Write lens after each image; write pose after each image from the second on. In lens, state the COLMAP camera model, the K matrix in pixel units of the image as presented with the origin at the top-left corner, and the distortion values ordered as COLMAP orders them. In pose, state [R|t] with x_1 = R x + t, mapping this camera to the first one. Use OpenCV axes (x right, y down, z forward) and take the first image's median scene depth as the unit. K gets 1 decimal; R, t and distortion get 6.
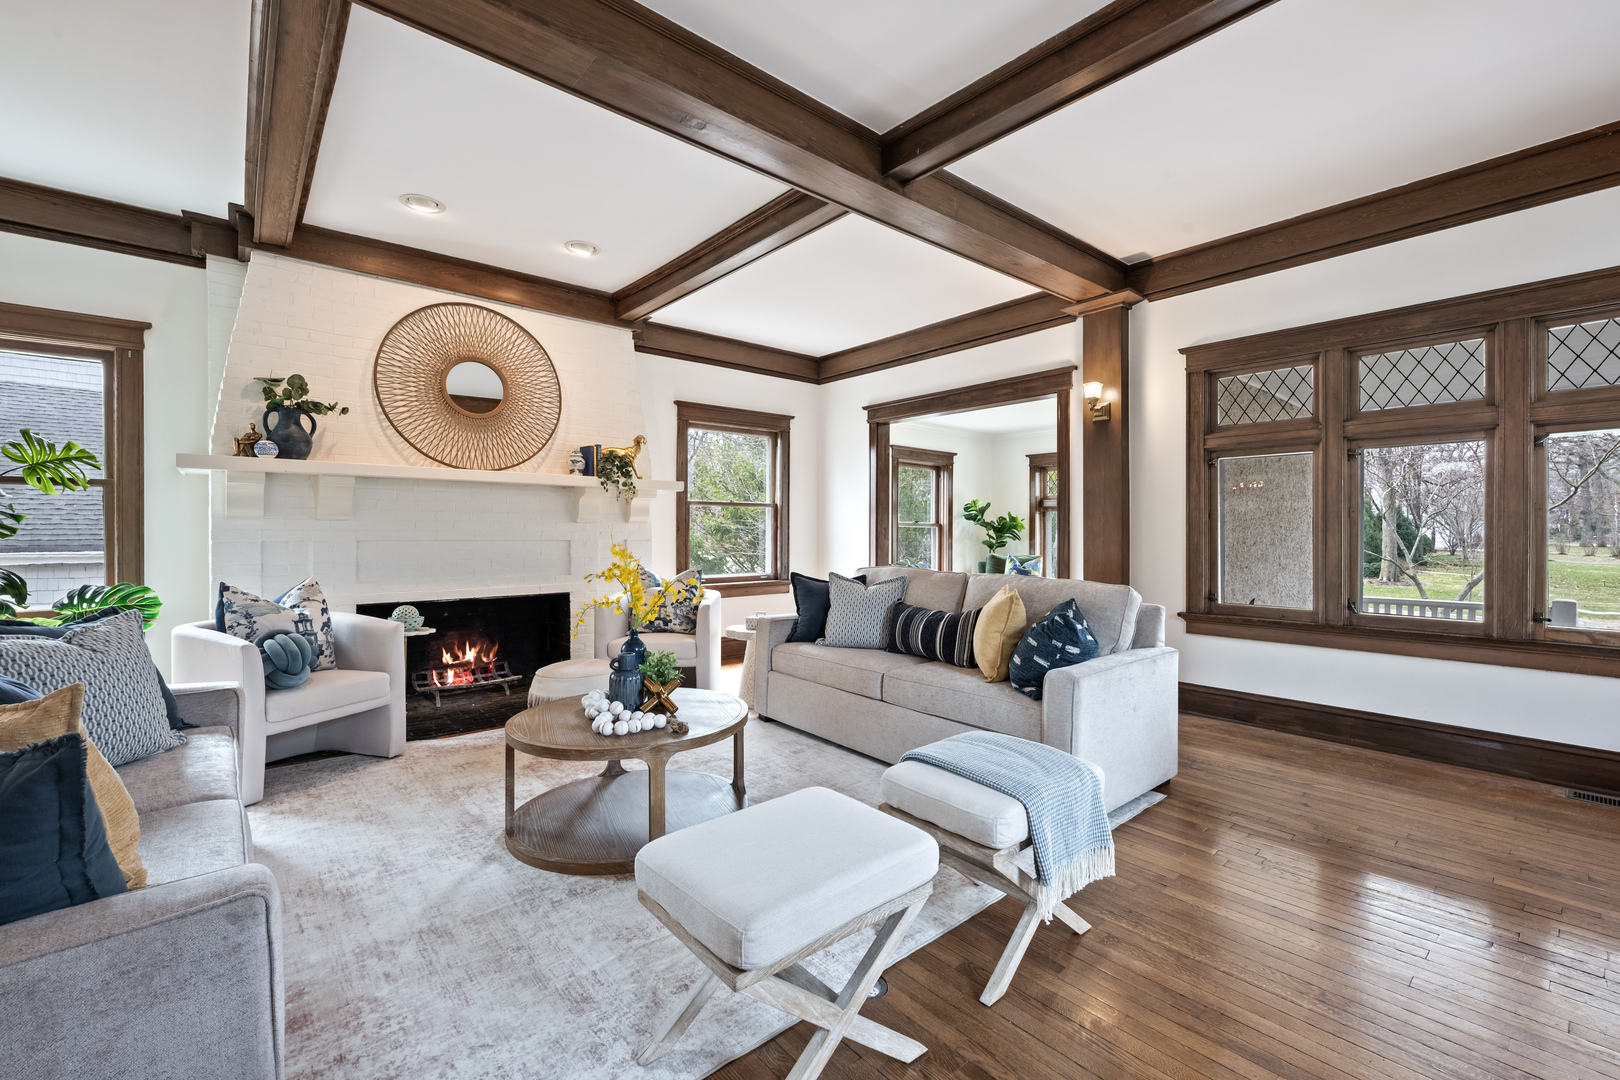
lens RADIAL K [[679.7, 0, 816.1], [0, 679.7, 533.6], [0, 0, 1]] dist [0.000549, -0.000065]
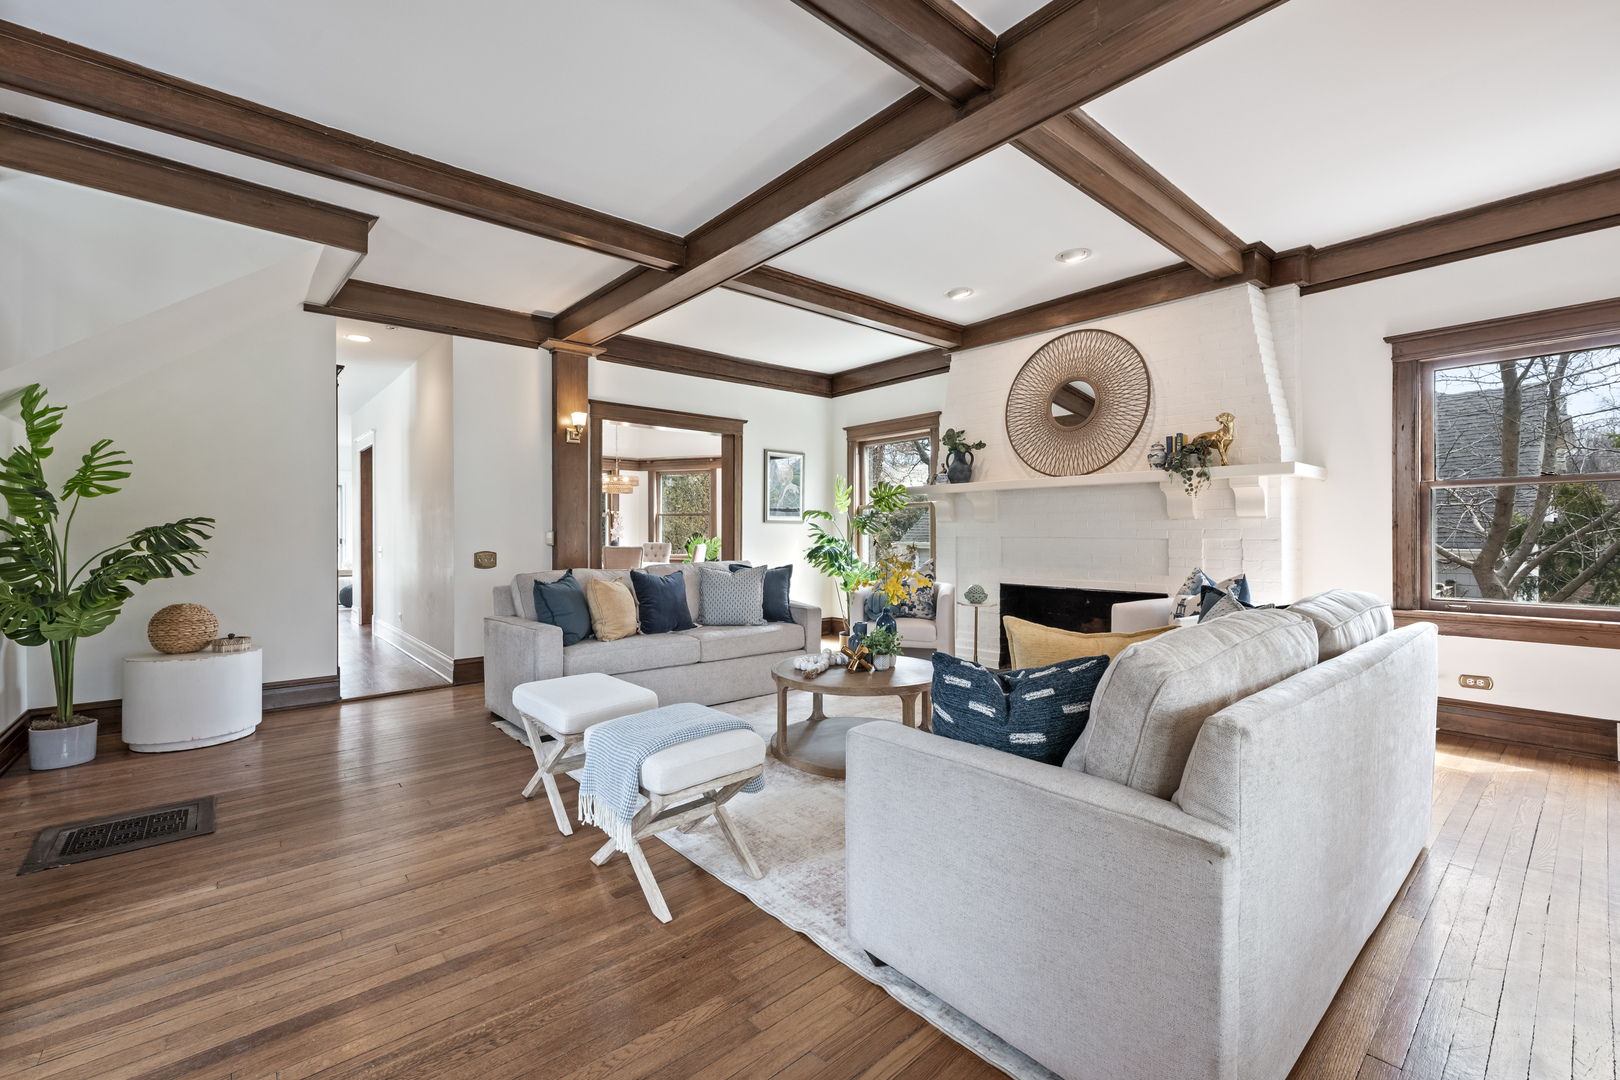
lens RADIAL K [[682.7, 0, 809.0], [0, 682.7, 530.5], [0, 0, 1]] dist [-0.000009, -0.000018]
pose [[0.004349, -0.001421, -0.999990, 0.701321], [0.000806, 0.999999, -0.001417, -0.000717], [0.999990, -0.000799, 0.004350, 0.600594]]
